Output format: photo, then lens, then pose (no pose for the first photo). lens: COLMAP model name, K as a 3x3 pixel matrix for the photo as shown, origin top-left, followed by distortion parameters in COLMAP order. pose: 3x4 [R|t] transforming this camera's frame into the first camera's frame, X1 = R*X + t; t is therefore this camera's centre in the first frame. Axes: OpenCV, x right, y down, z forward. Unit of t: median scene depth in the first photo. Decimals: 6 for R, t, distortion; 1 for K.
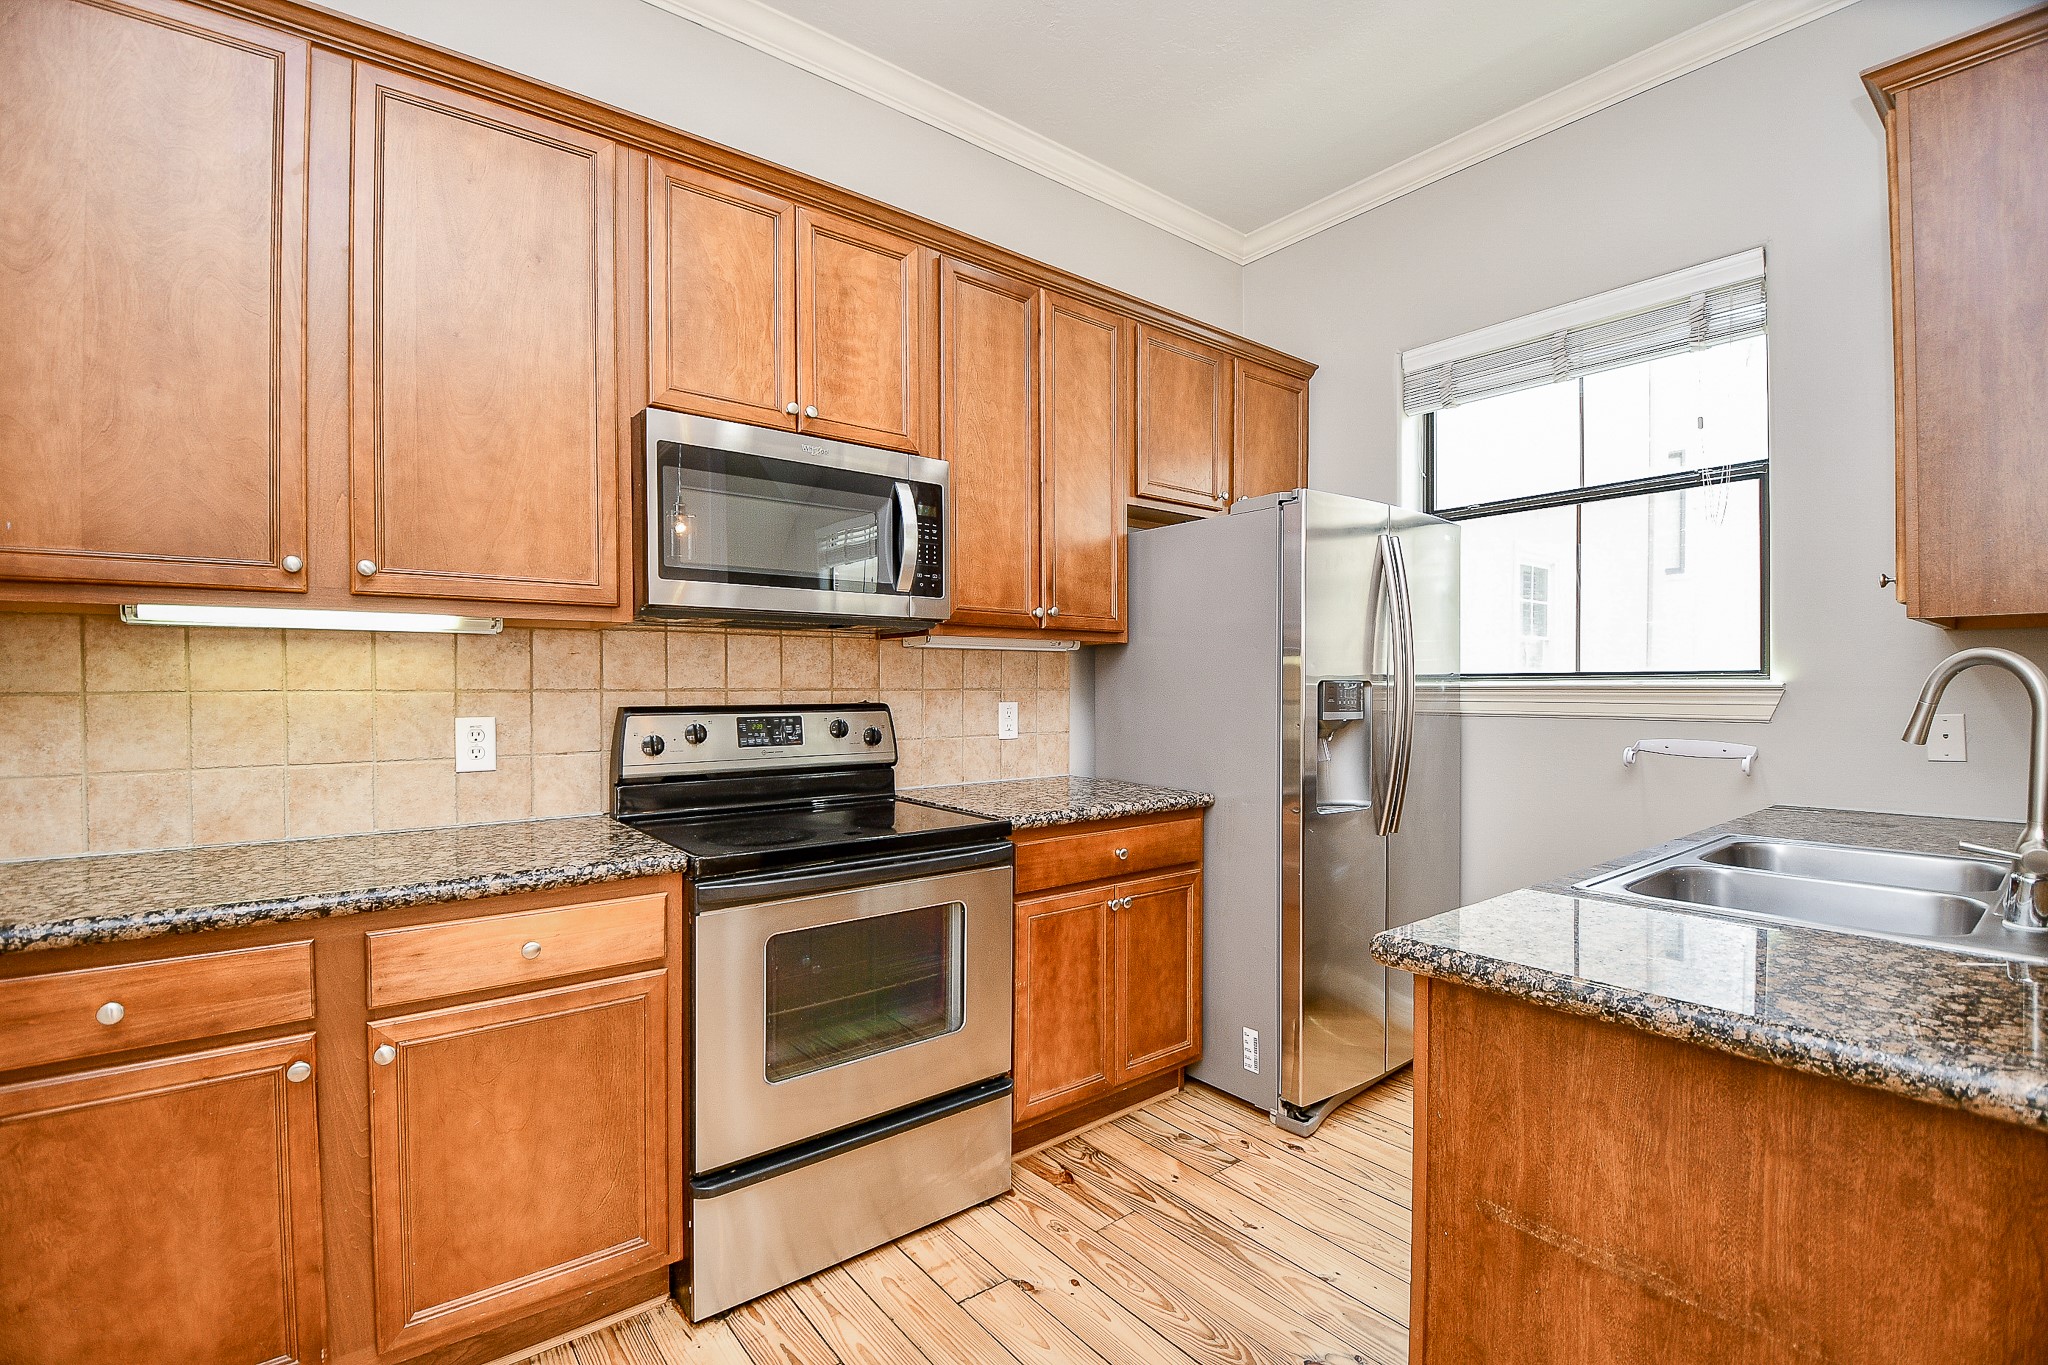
lens RADIAL K [[906.8, 0, 1017.8], [0, 906.8, 693.5], [0, 0, 1]] dist [-0.012922, -0.005824]
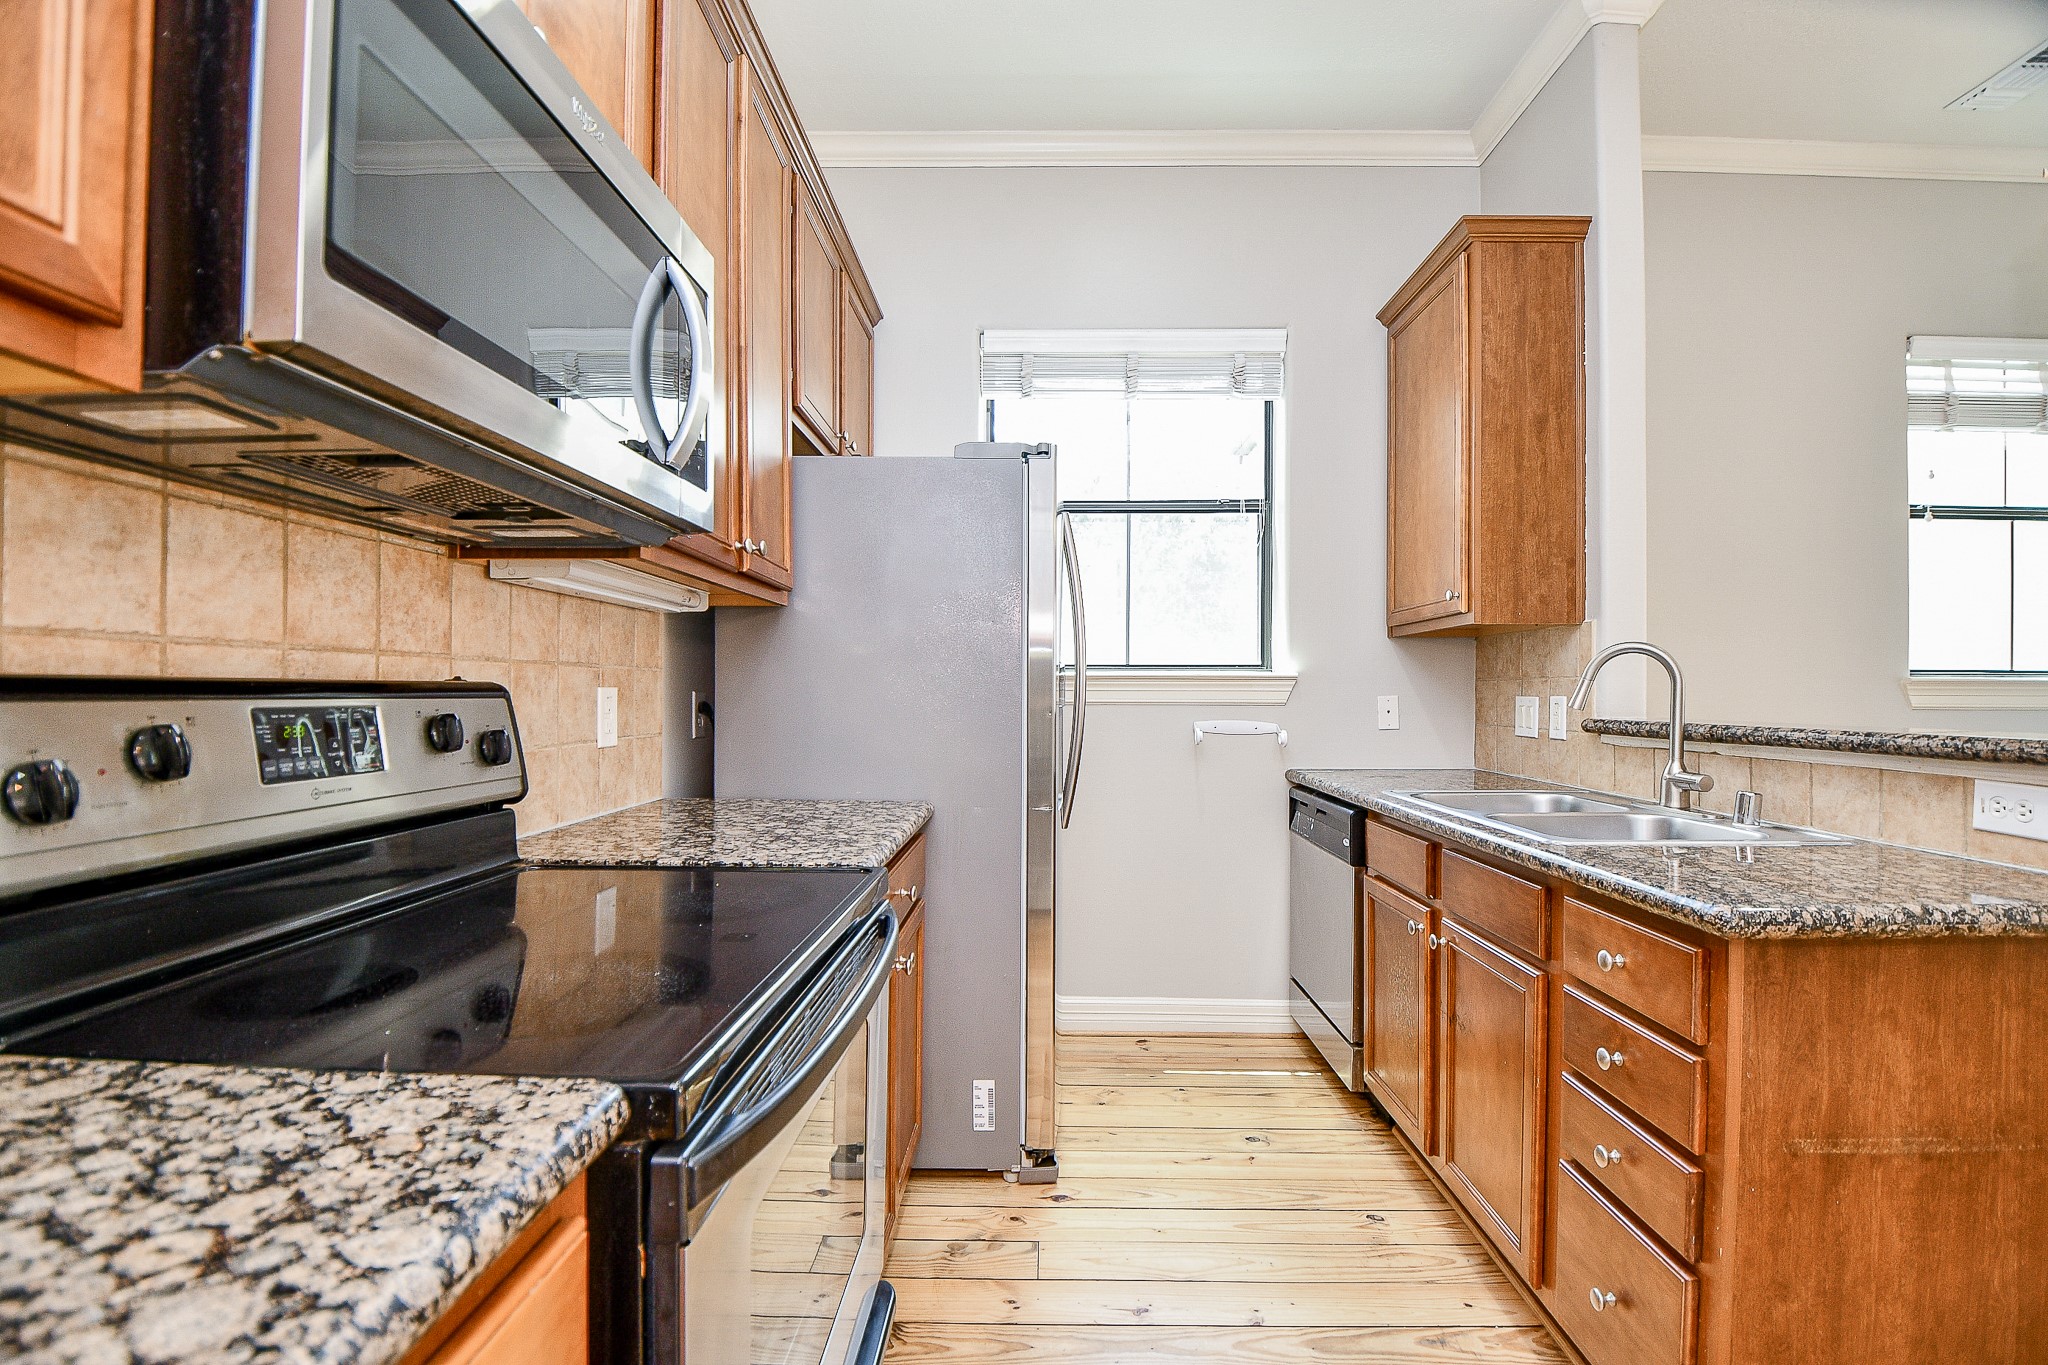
lens RADIAL K [[906.8, 0, 1039.4], [0, 906.8, 701.0], [0, 0, 1]] dist [-0.012922, -0.005824]
pose [[0.627389, -0.004134, 0.778695, -0.481672], [0.002574, 0.999991, 0.003235, 0.027506], [-0.778702, -0.000025, 0.627394, 0.595430]]
